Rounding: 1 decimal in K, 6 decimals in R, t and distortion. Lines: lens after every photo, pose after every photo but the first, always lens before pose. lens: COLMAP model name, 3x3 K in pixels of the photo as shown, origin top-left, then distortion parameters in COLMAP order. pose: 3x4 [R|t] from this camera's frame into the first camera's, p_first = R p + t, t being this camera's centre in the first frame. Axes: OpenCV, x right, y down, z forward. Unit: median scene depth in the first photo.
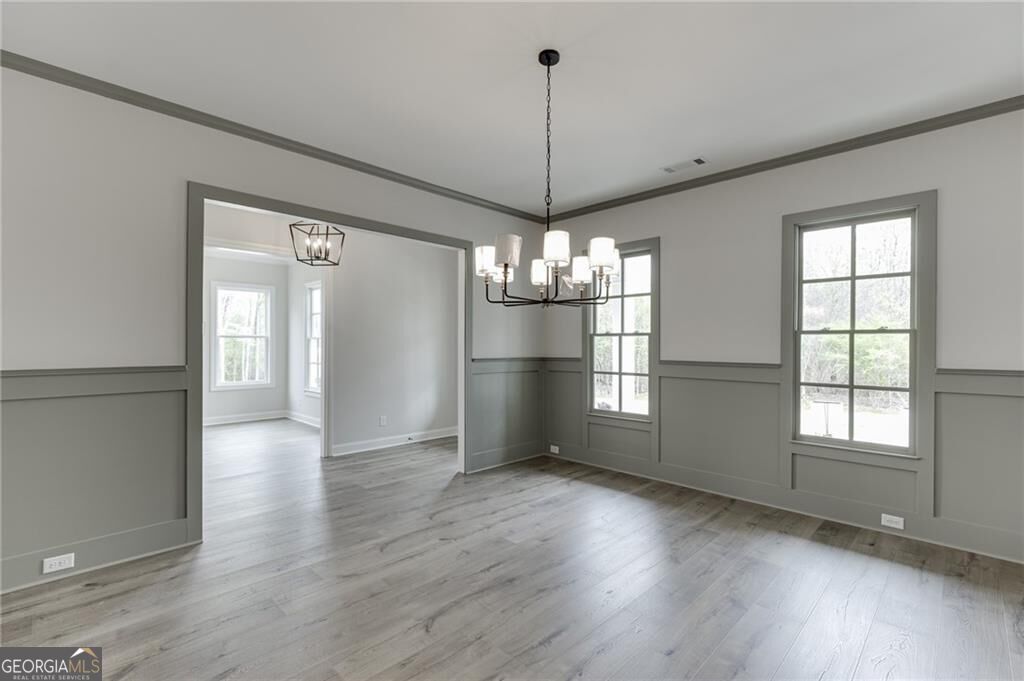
lens RADIAL K [[472.6, 0, 518.3], [0, 472.6, 345.4], [0, 0, 1]] dist [0.010952, -0.002725]
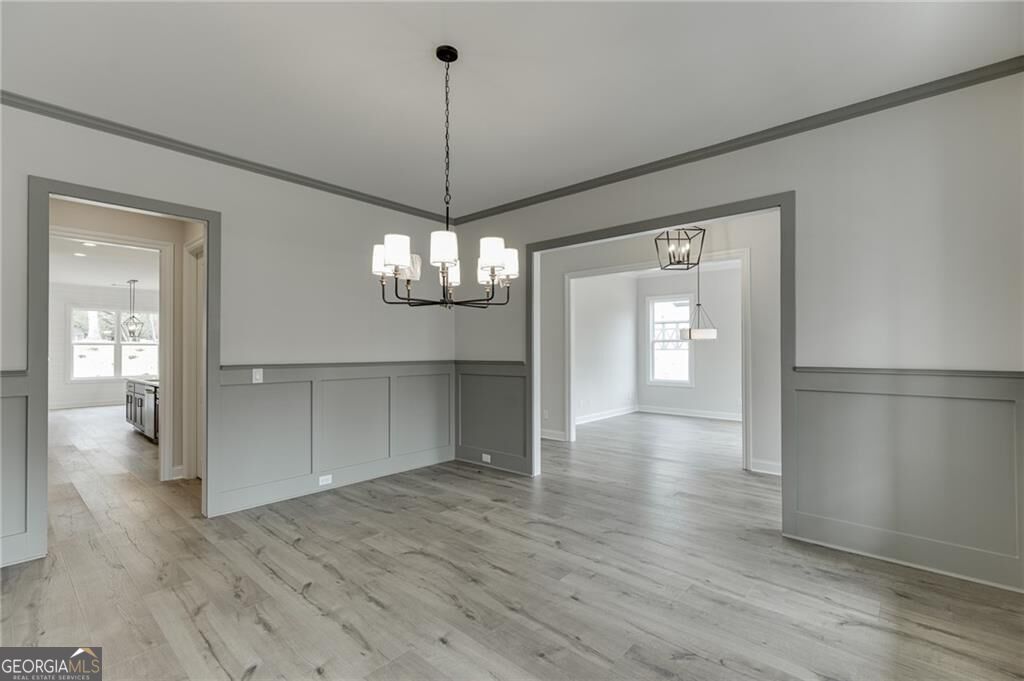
lens RADIAL K [[472.6, 0, 517.5], [0, 472.6, 342.7], [0, 0, 1]] dist [0.010952, -0.002725]
pose [[0.030637, -0.015692, -0.999407, 0.942655], [0.001283, 0.999877, -0.015660, 0.008344], [0.999530, -0.000802, 0.030654, 1.001239]]
